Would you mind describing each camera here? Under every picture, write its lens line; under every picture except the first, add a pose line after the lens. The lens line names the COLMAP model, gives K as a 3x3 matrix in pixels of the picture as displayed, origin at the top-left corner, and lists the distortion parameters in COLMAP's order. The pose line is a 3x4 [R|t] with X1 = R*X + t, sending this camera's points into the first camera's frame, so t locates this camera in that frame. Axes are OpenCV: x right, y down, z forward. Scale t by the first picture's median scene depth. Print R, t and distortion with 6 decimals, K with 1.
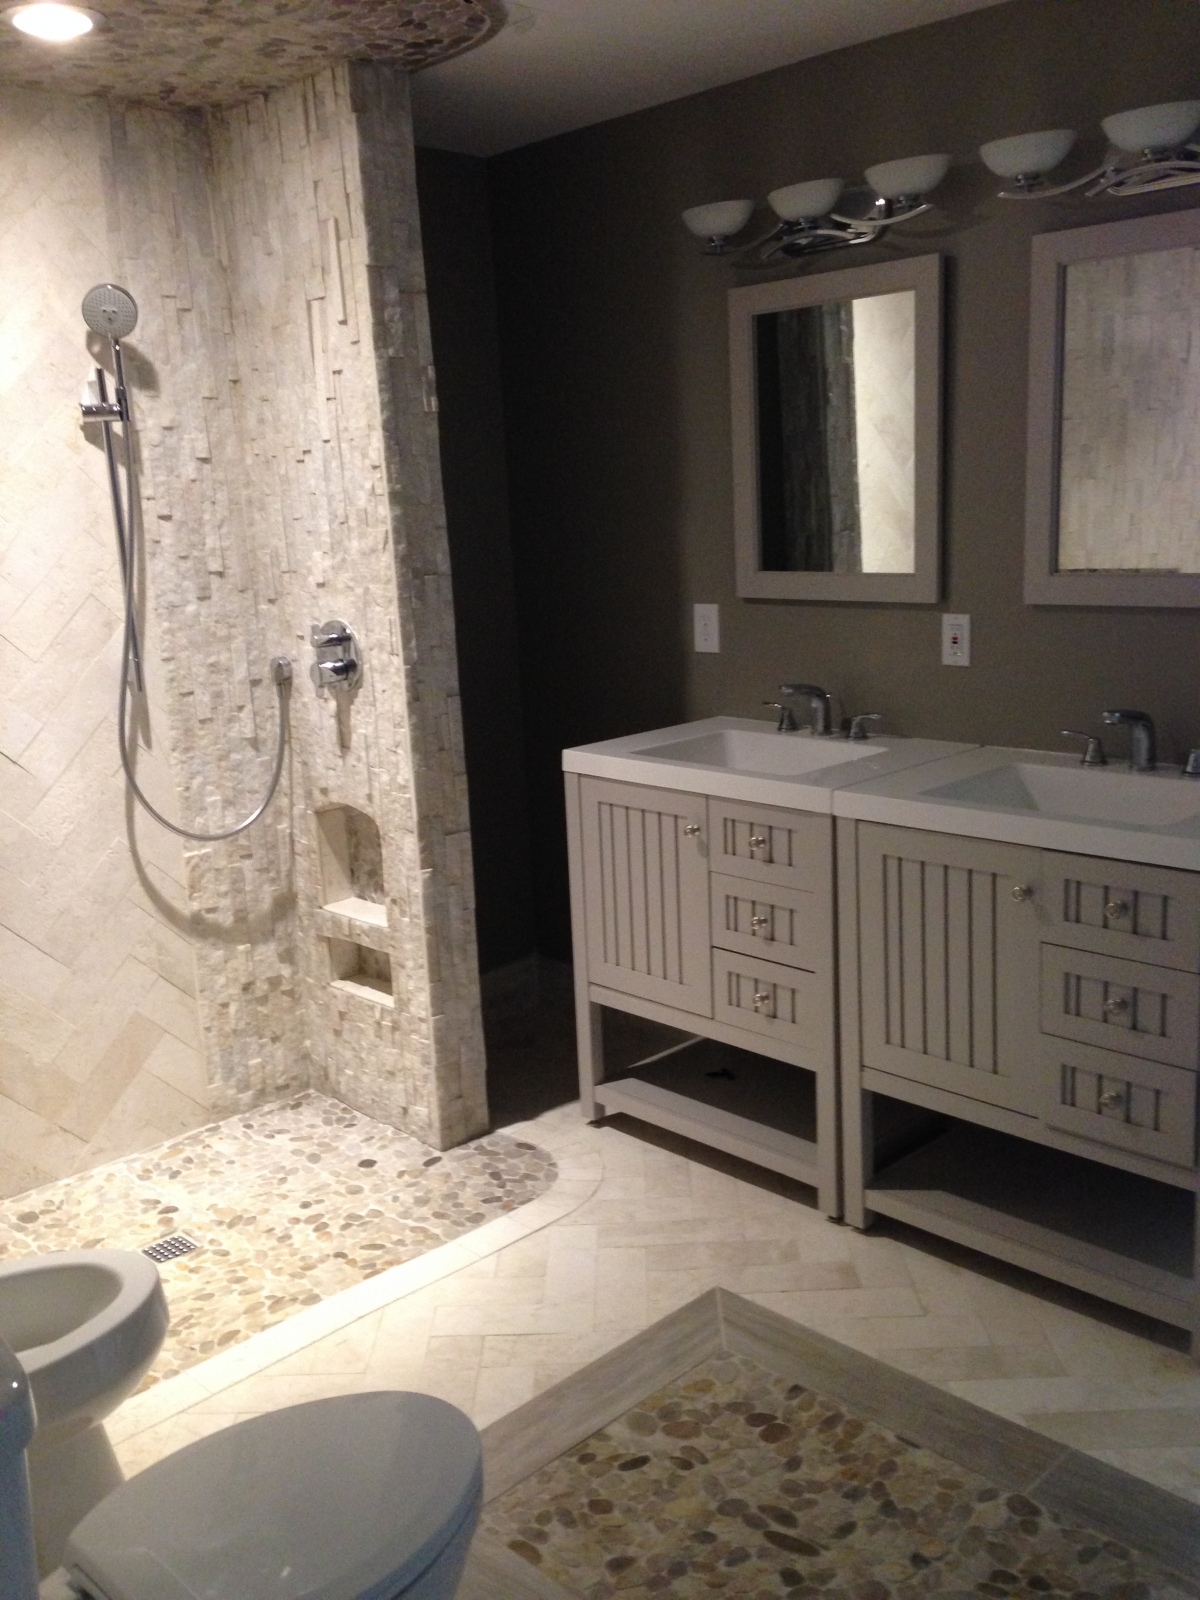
lens RADIAL K [[1448.5, 0, 600.0], [0, 1448.5, 800.0], [0, 0, 1]] dist [0.084332, -0.137344]
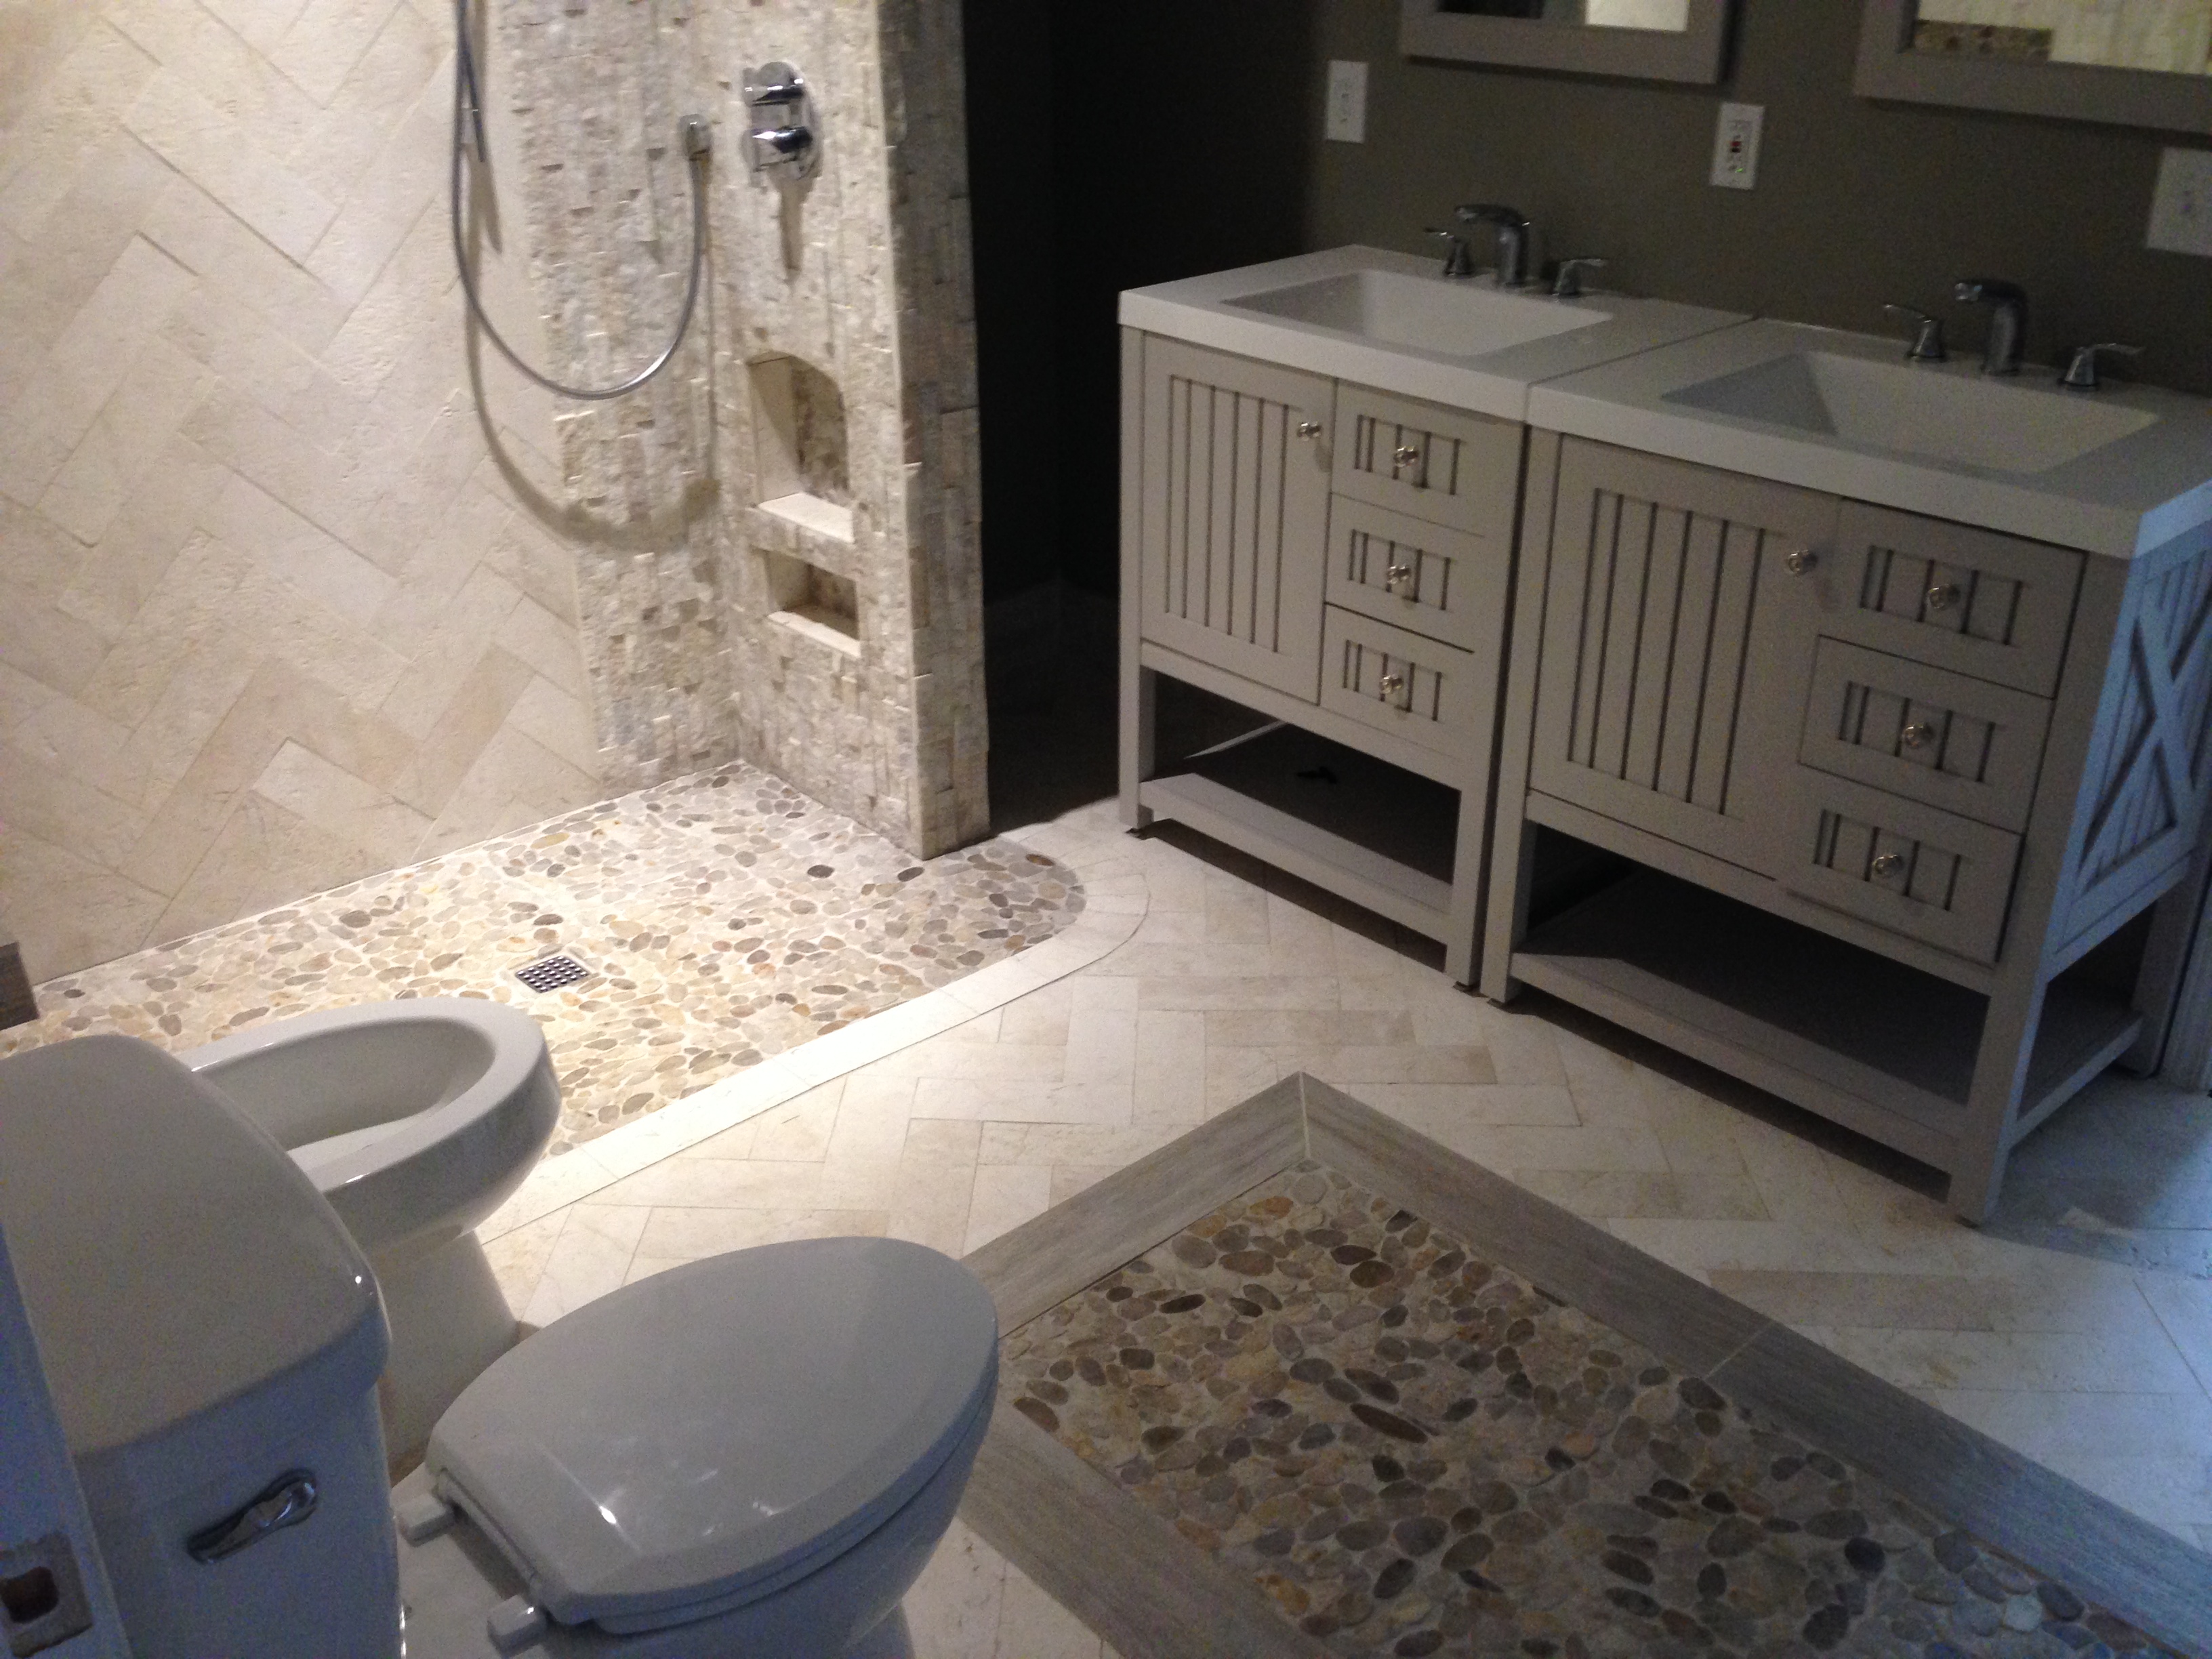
lens RADIAL K [[2002.5, 0, 1100.3], [0, 2002.5, 840.2], [0, 0, 1]] dist [0.084332, -0.137344]
pose [[0.998689, 0.051180, -0.001360, -0.021602], [-0.049113, 0.965184, 0.256919, -0.029280], [0.014462, -0.256515, 0.966432, 0.046282]]
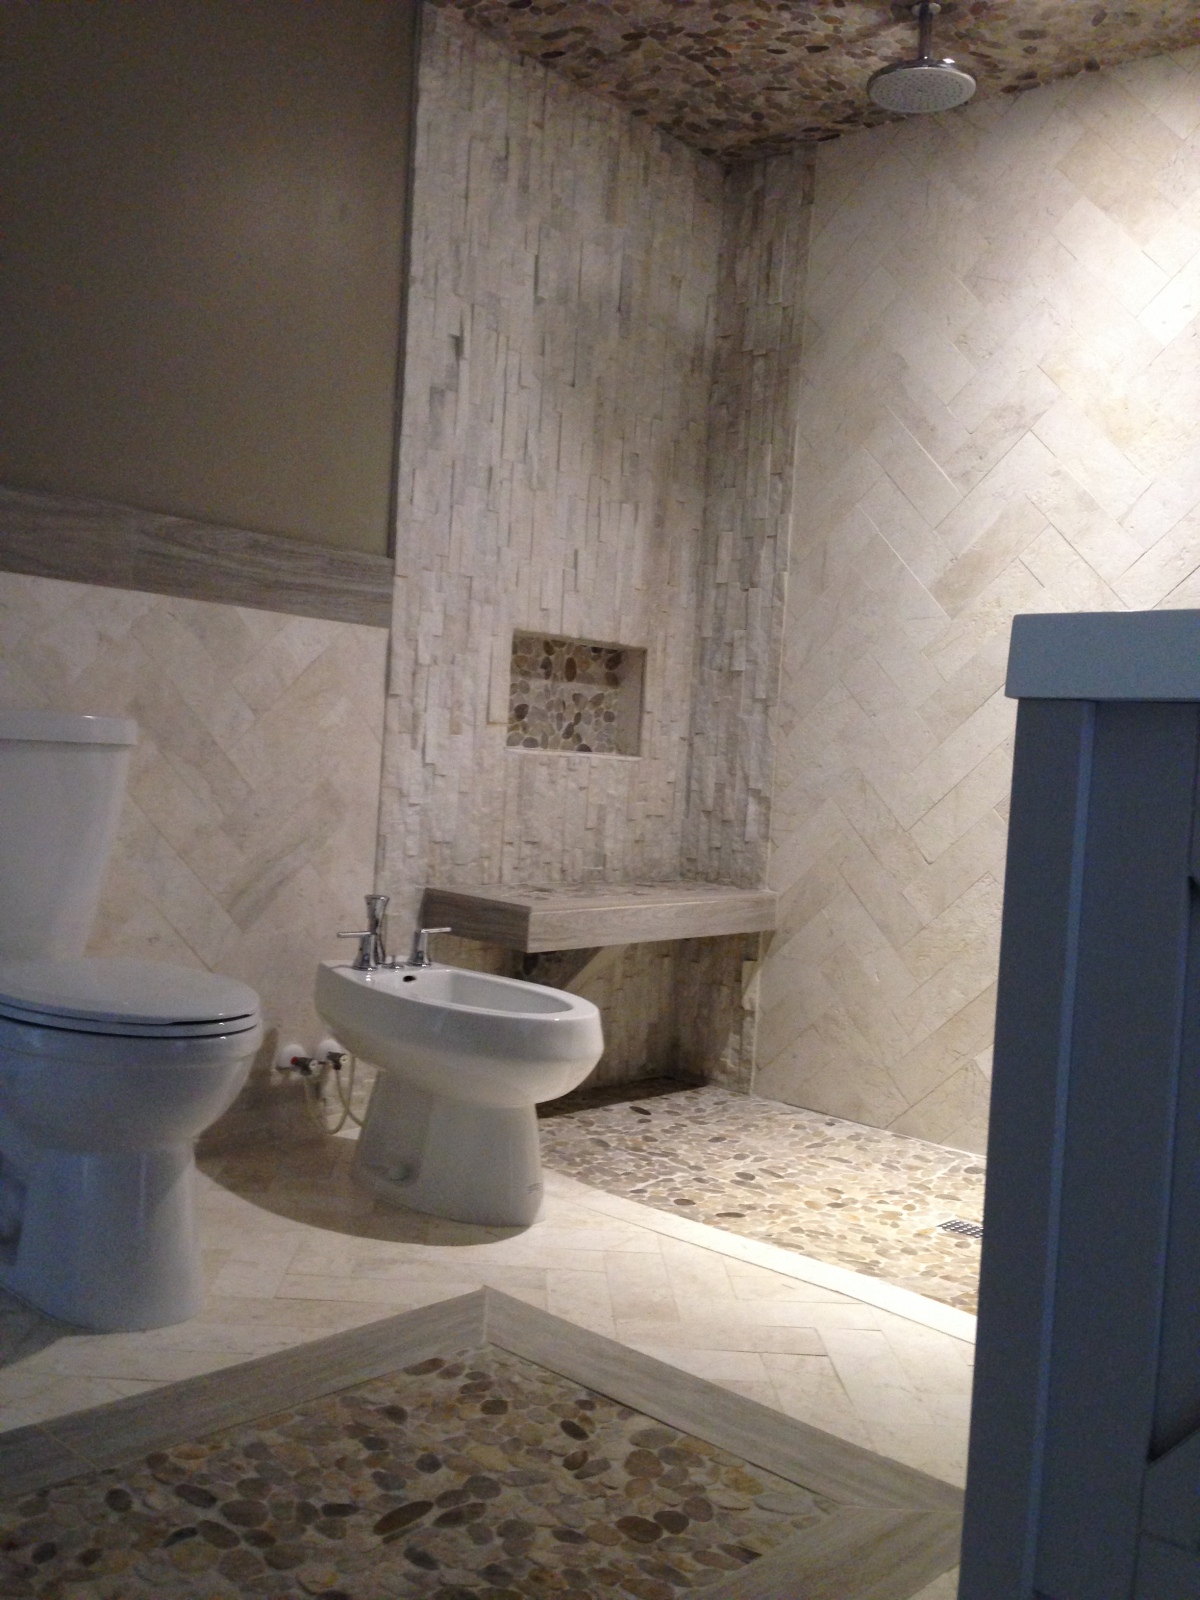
lens RADIAL K [[1462.4, 0, 596.1], [0, 1462.4, 806.3], [0, 0, 1]] dist [0.093487, -0.176100]
pose [[0.055457, 0.078196, -0.995394, 0.570643], [-0.267293, 0.961704, 0.060657, 0.060155], [0.962018, 0.262698, 0.074234, 0.631990]]
